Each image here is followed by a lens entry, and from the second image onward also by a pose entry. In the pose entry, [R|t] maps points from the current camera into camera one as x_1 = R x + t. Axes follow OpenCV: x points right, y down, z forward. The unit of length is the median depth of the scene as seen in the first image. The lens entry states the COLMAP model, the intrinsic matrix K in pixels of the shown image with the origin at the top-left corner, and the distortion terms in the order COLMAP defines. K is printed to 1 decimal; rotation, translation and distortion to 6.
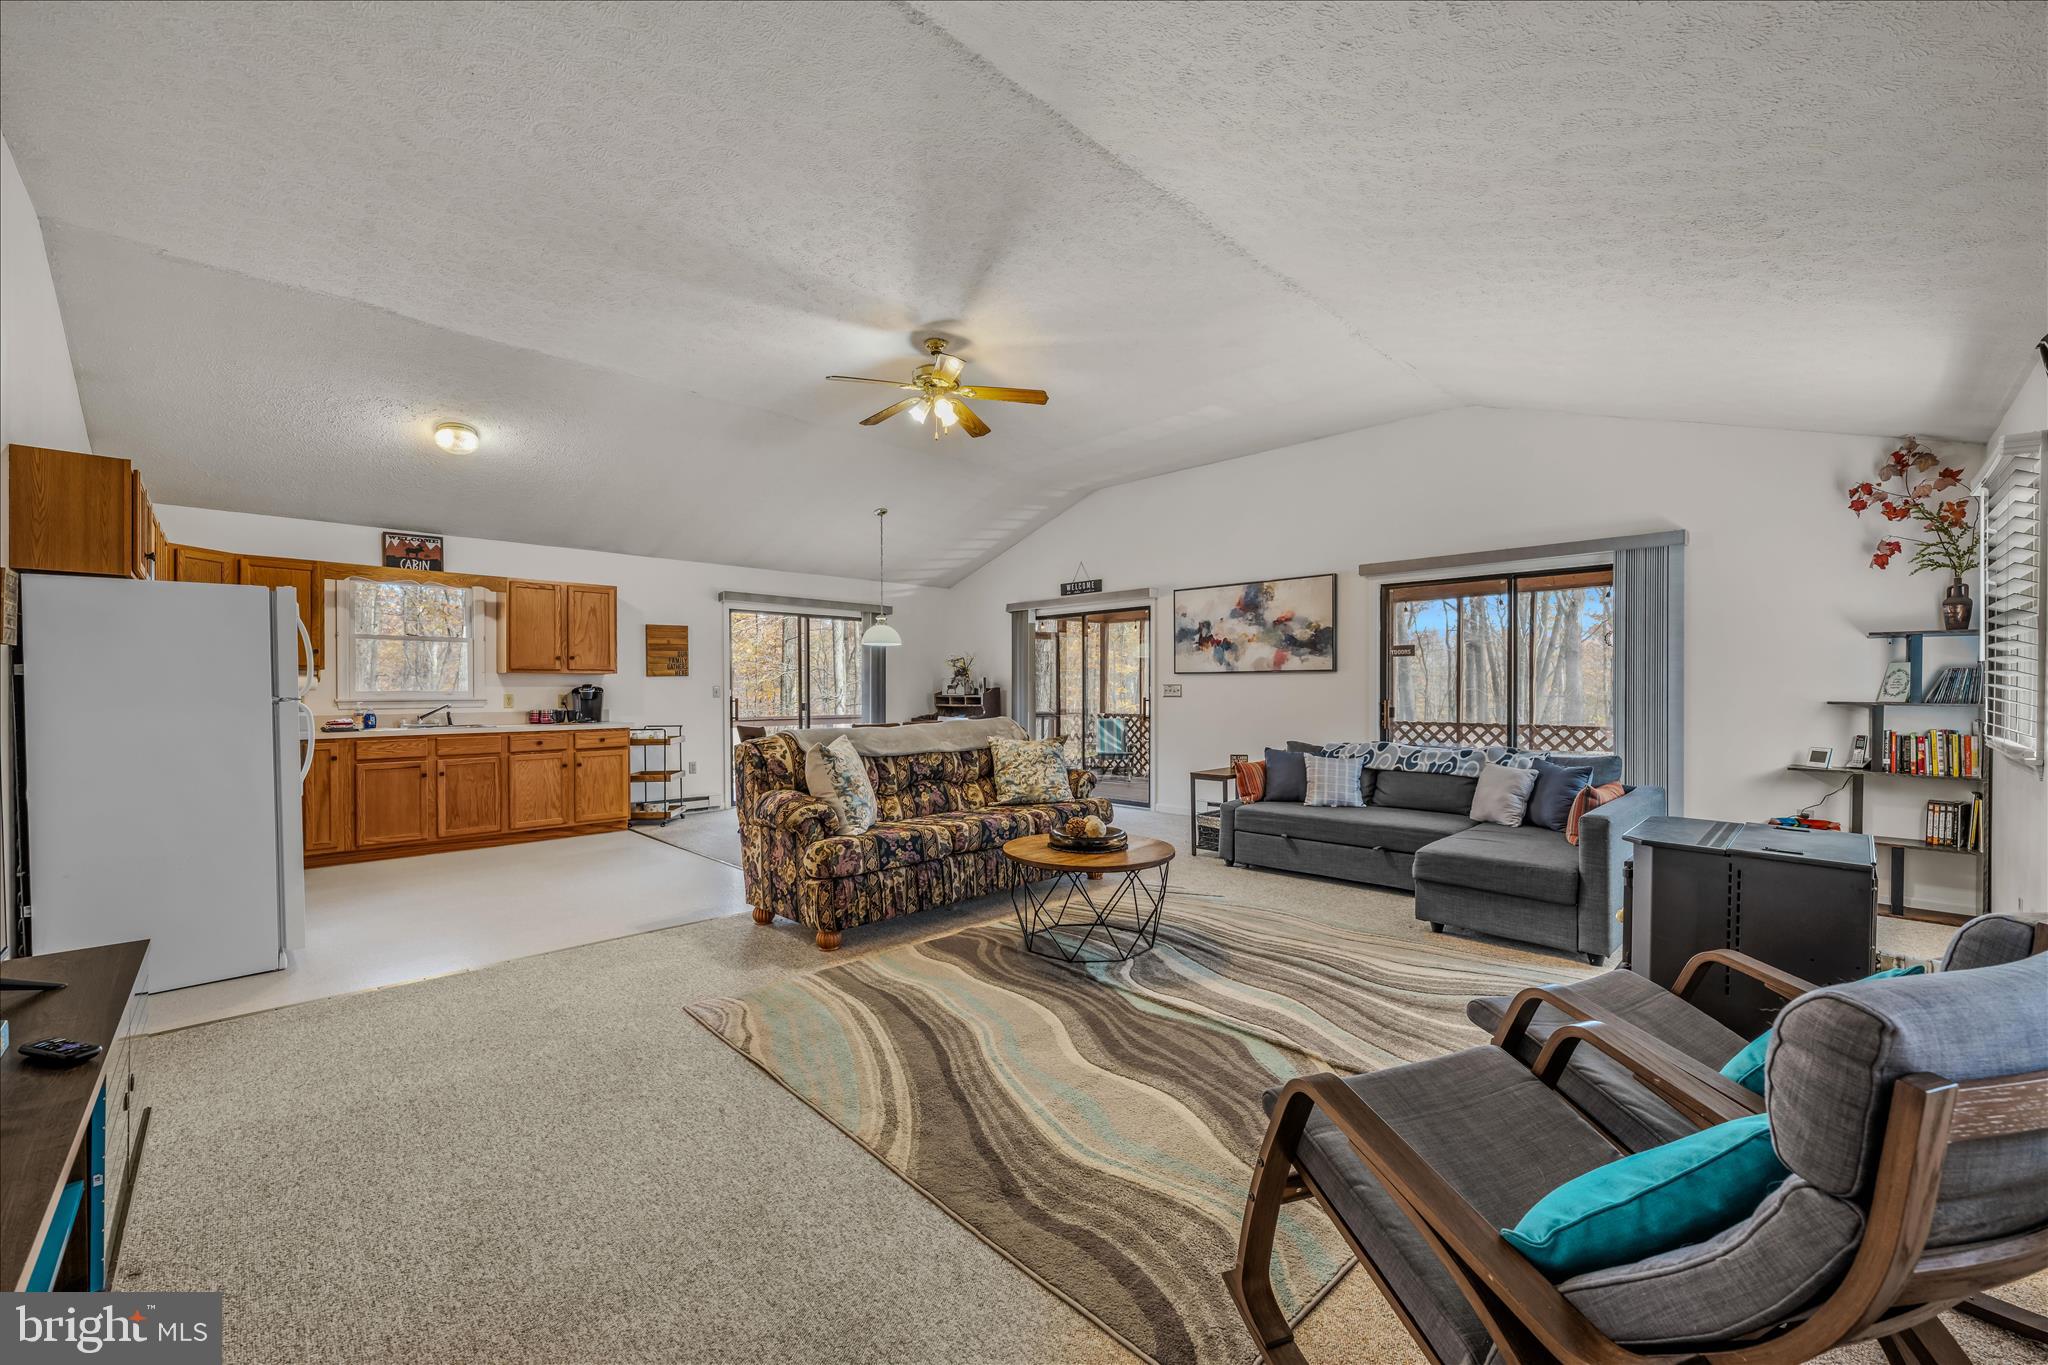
lens RADIAL K [[825.4, 0, 1028.1], [0, 825.4, 692.5], [0, 0, 1]] dist [-0.001774, -0.000678]
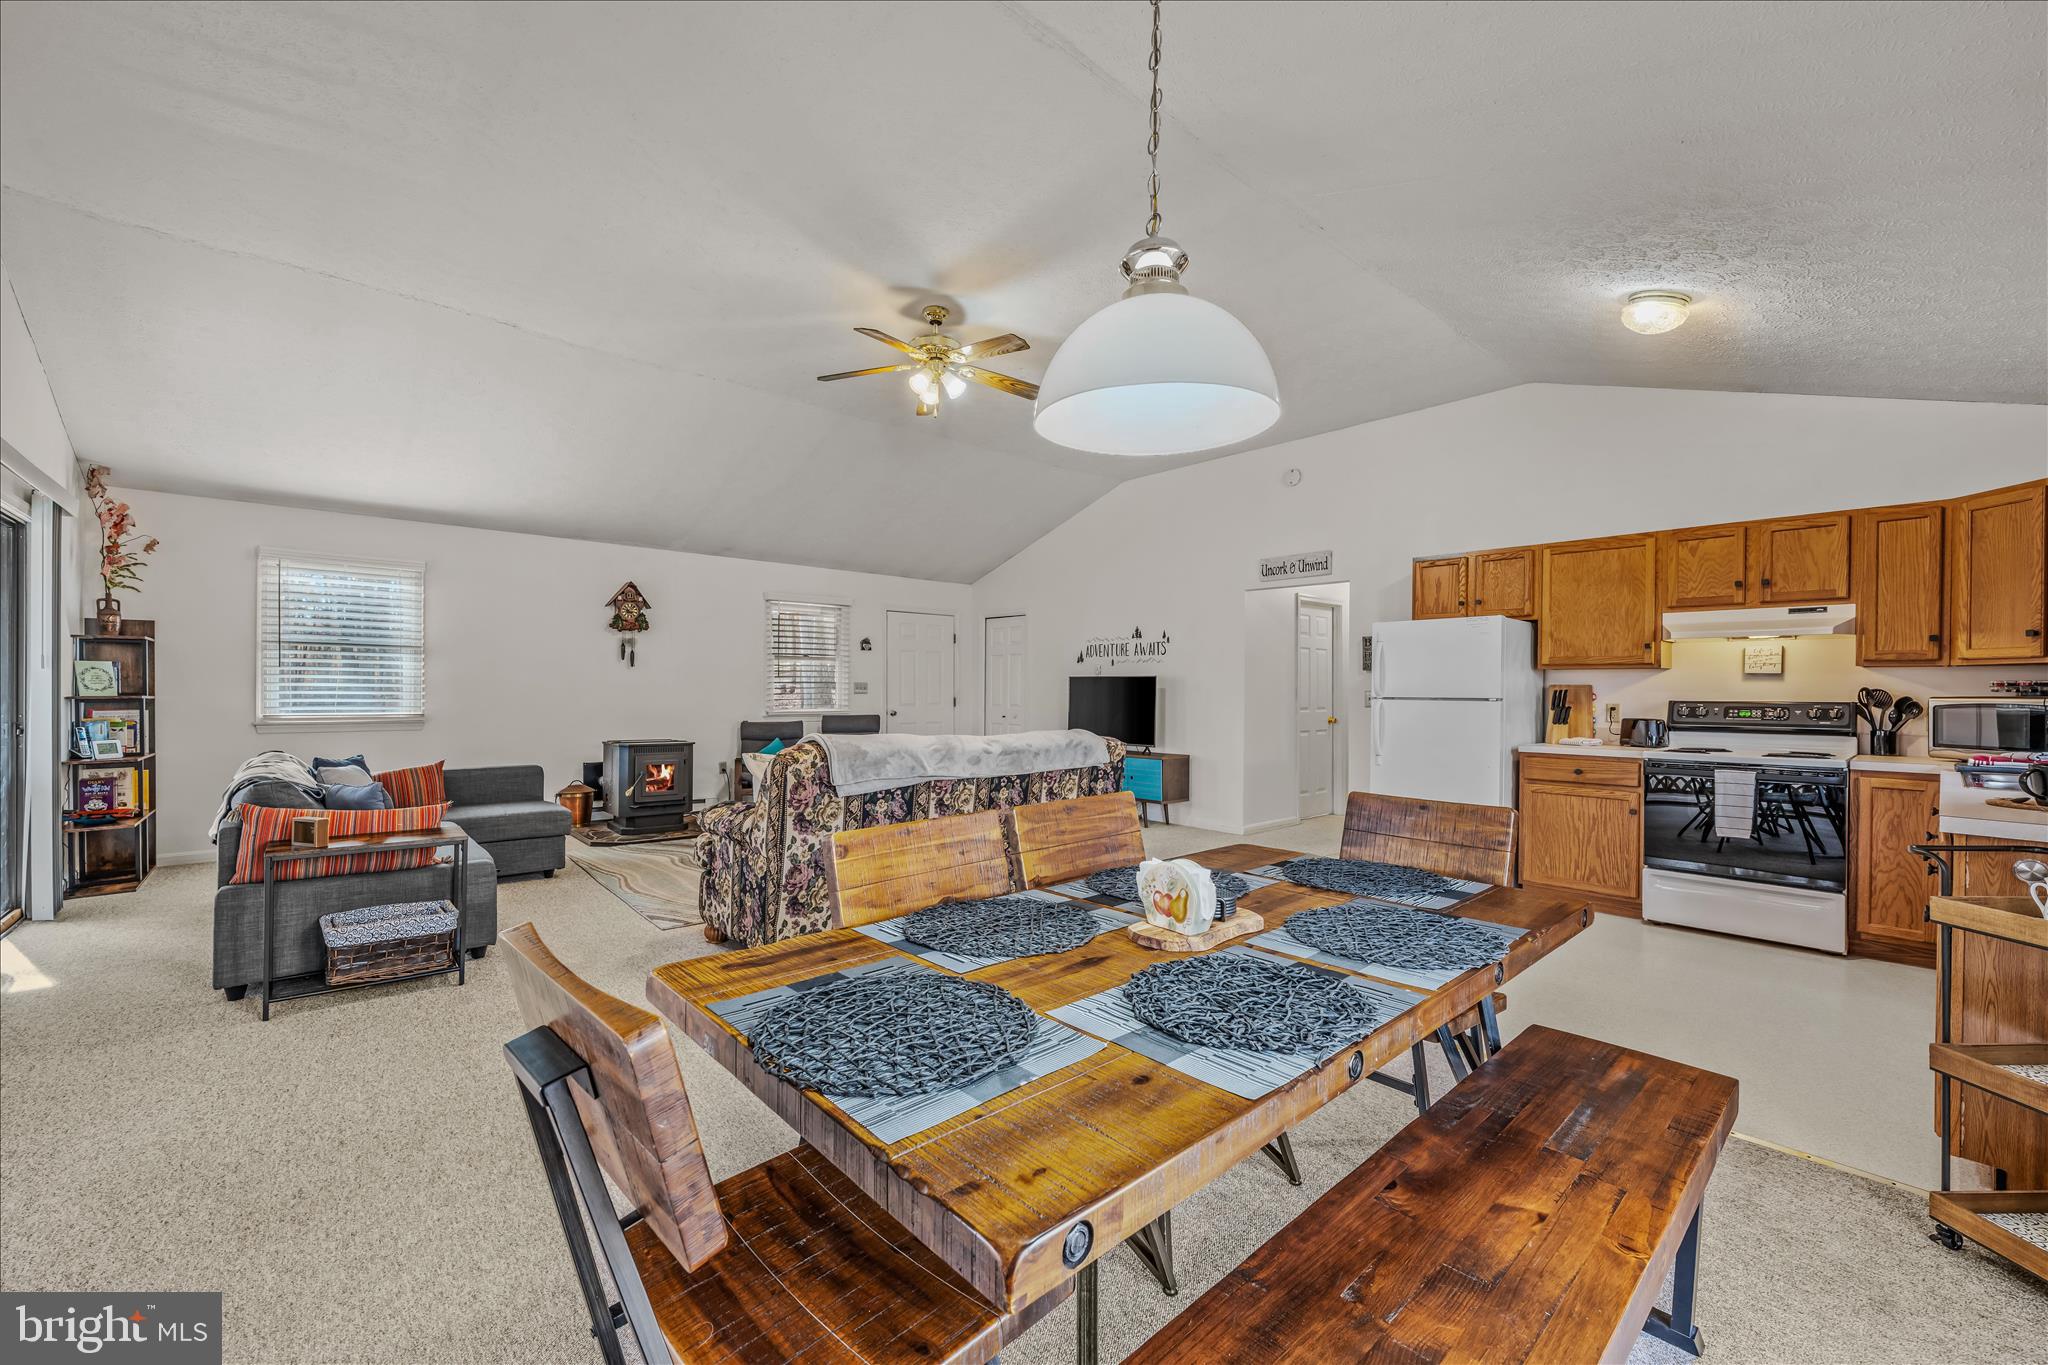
lens RADIAL K [[817.5, 0, 1028.6], [0, 817.5, 692.4], [0, 0, 1]] dist [0.000626, 0.000069]
pose [[-0.999884, -0.003601, 0.014831, -0.160153], [-0.003408, 0.999909, 0.013033, -0.007423], [-0.014876, 0.012981, -0.999805, 1.318711]]
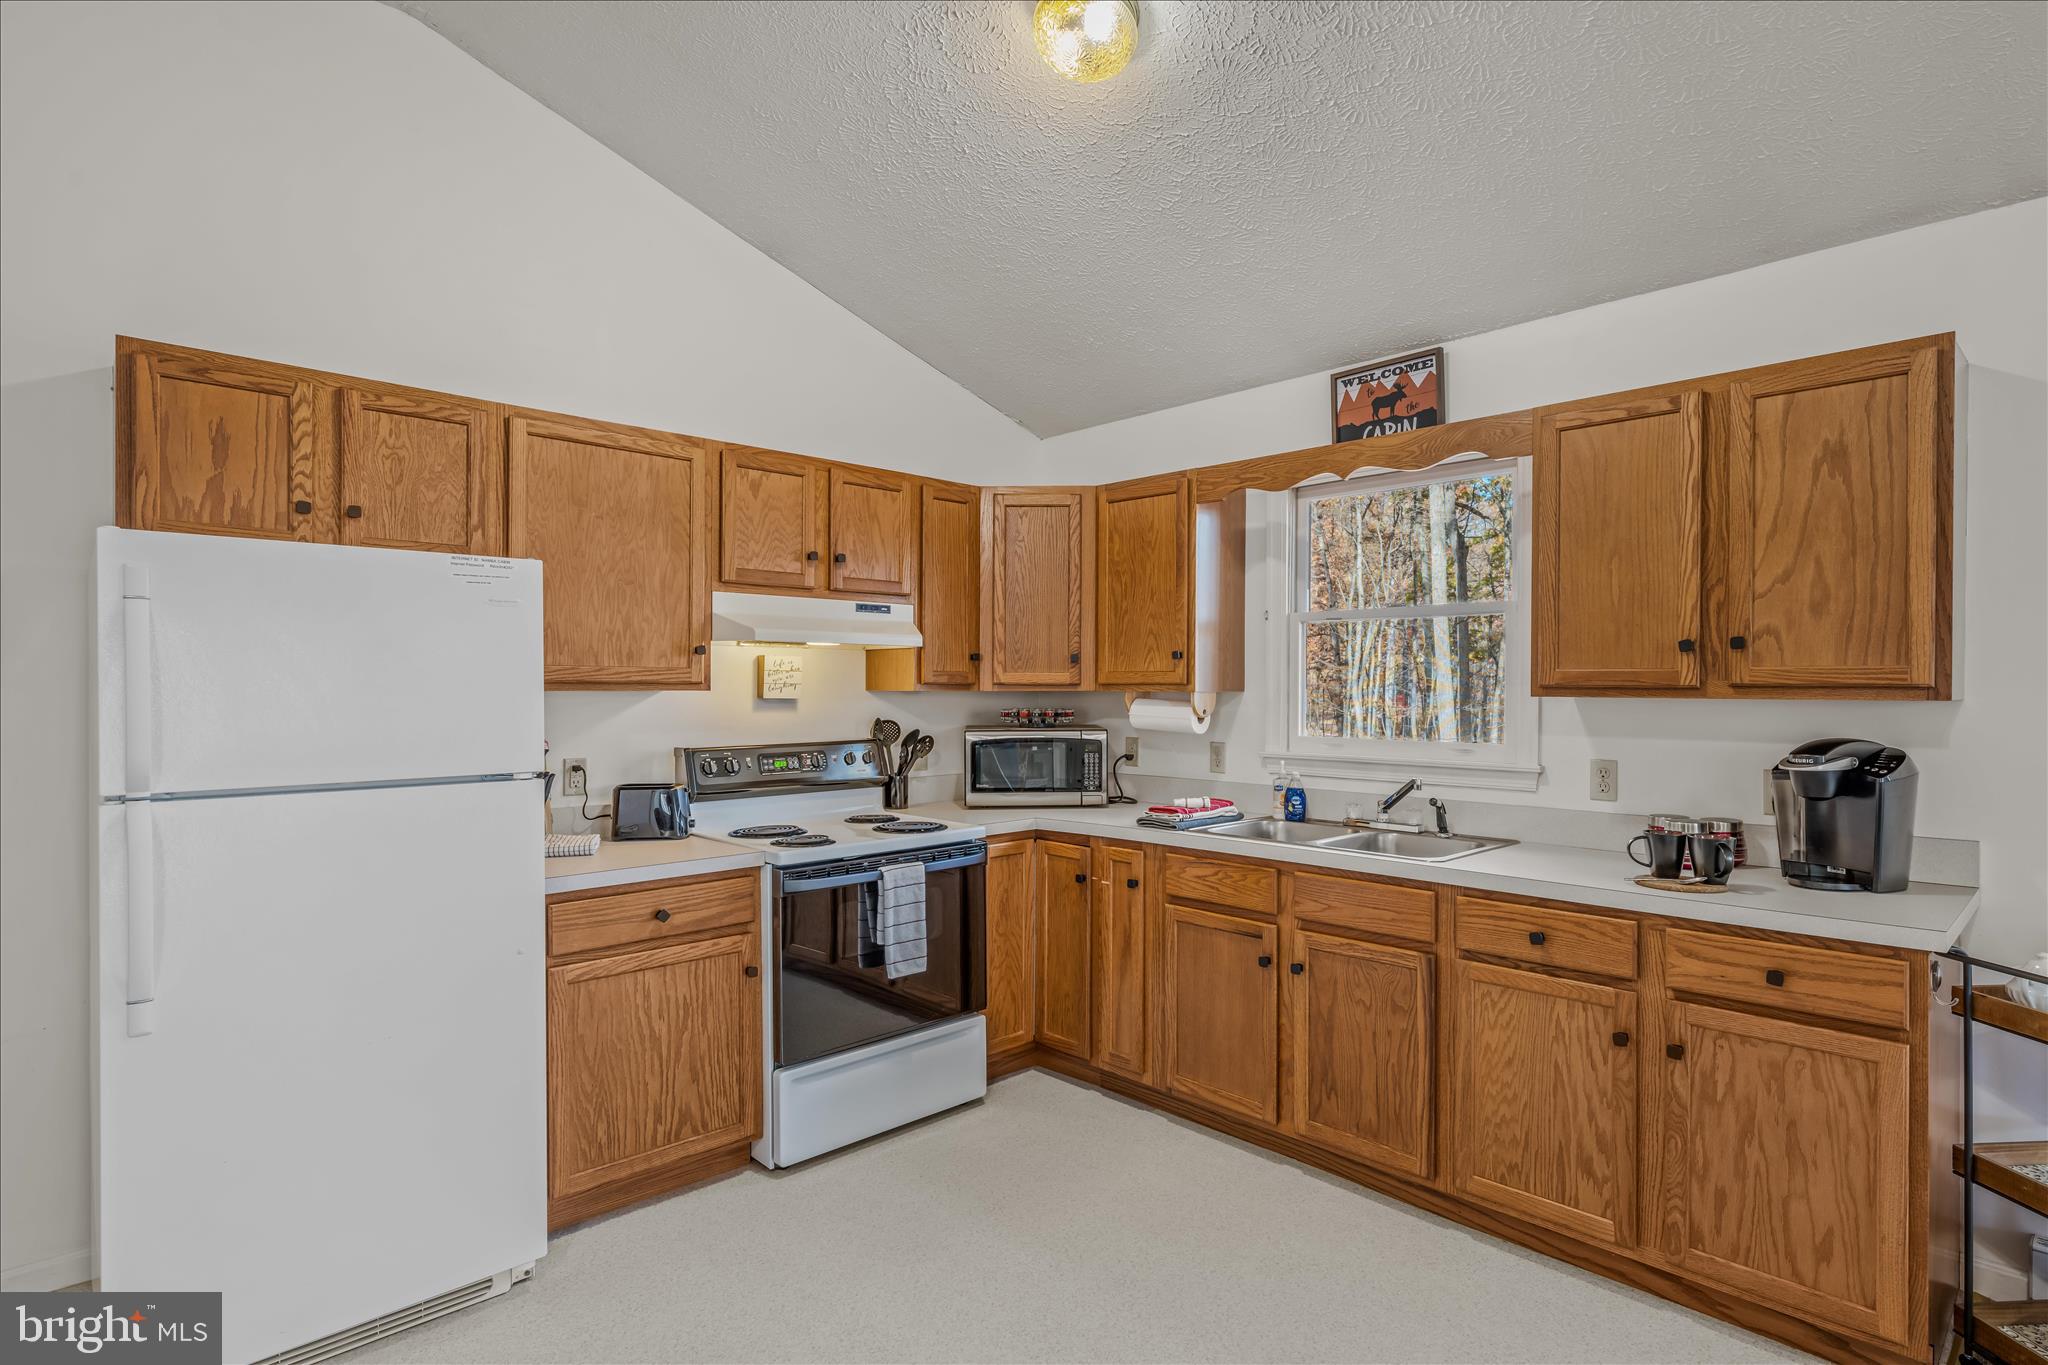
lens RADIAL K [[1031.5, 0, 1028.7], [0, 1031.5, 689.5], [0, 0, 1]] dist [-0.000715, 0.000094]
pose [[0.008674, 0.006239, -0.999943, -0.207564], [-0.007779, 0.999951, 0.006171, -0.026159], [0.999932, 0.007725, 0.008722, 0.748152]]
